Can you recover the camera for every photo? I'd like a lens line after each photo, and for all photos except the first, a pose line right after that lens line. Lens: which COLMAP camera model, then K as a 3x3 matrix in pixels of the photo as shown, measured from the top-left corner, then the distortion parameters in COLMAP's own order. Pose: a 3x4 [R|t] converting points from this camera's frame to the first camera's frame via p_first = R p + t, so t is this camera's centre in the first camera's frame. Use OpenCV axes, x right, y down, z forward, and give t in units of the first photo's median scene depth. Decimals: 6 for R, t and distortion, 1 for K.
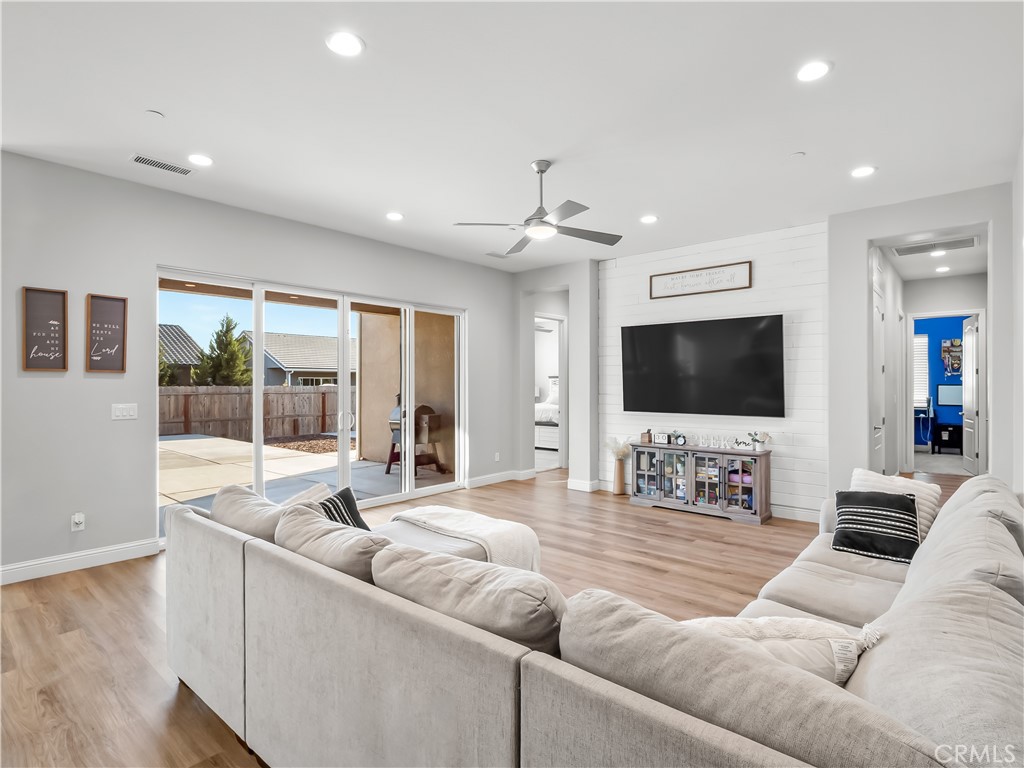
lens RADIAL K [[530.5, 0, 509.8], [0, 530.5, 386.0], [0, 0, 1]] dist [0.002910, -0.007754]
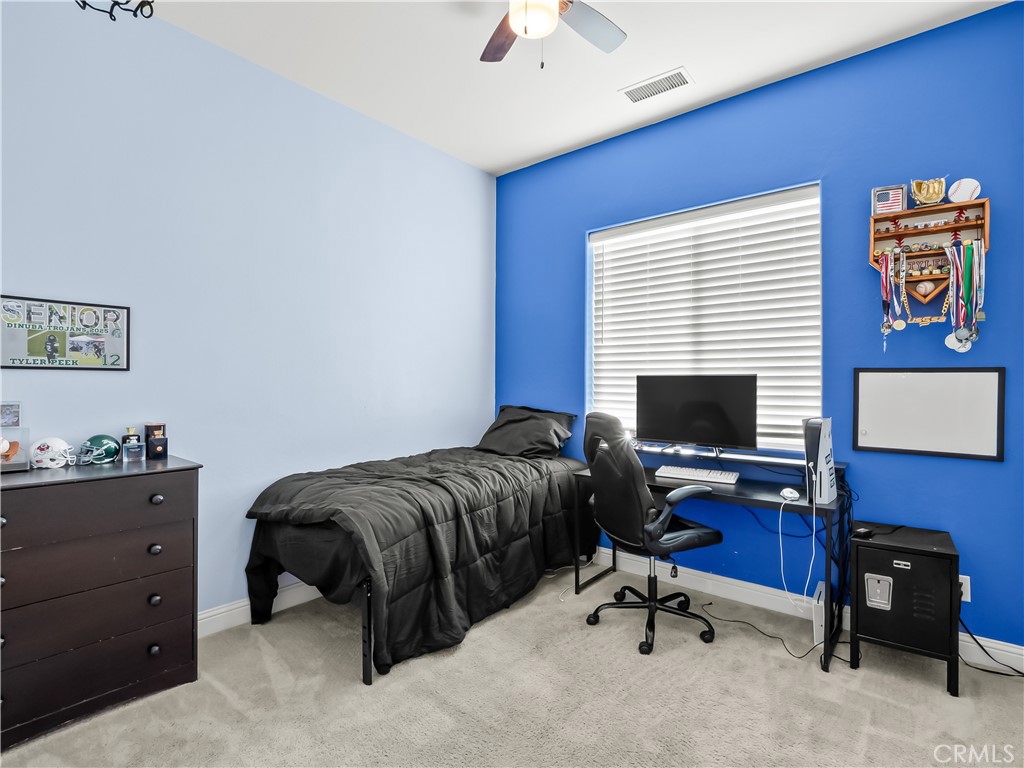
lens RADIAL K [[508.4, 0, 509.6], [0, 508.4, 386.4], [0, 0, 1]] dist [-0.003411, -0.005749]
pose [[0.999569, 0.003179, 0.029192, 0.910717], [-0.003271, 0.999990, 0.003134, 0.008006], [-0.029182, -0.003229, 0.999569, 1.092227]]
